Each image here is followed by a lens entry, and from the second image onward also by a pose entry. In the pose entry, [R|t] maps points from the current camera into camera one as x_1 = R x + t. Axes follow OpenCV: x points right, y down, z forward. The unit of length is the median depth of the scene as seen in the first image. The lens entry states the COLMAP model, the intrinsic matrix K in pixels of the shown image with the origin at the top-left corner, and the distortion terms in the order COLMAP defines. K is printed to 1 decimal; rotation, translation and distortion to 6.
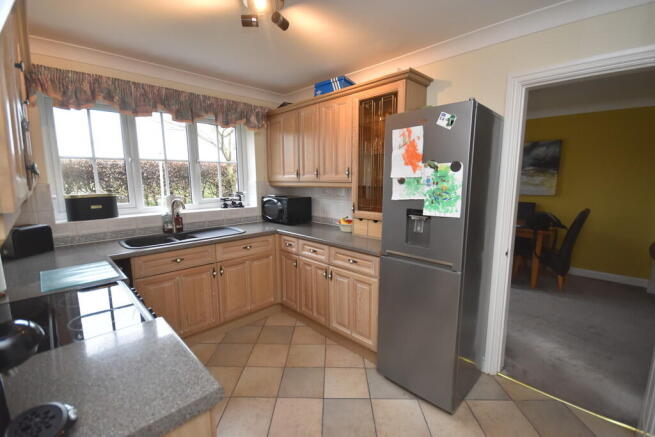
lens RADIAL K [[289.7, 0, 327.8], [0, 289.7, 222.1], [0, 0, 1]] dist [-0.001879, -0.000145]
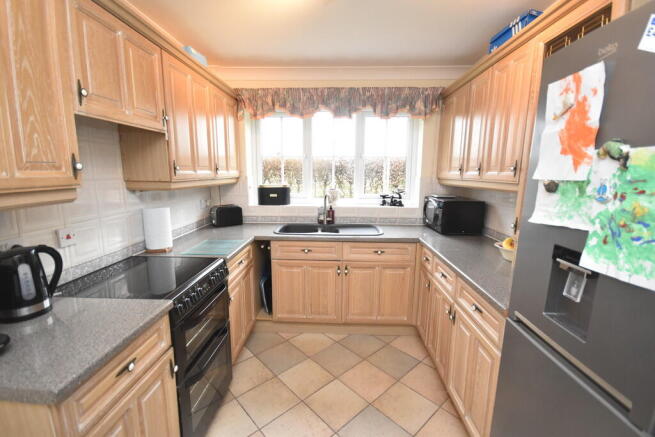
lens RADIAL K [[289.7, 0, 327.8], [0, 289.7, 222.1], [0, 0, 1]] dist [-0.001879, -0.000145]
pose [[0.682795, 0.135347, -0.717964, 0.274135], [-0.120997, 0.990069, 0.071574, -0.055104], [0.720521, 0.038001, 0.692391, 0.297323]]
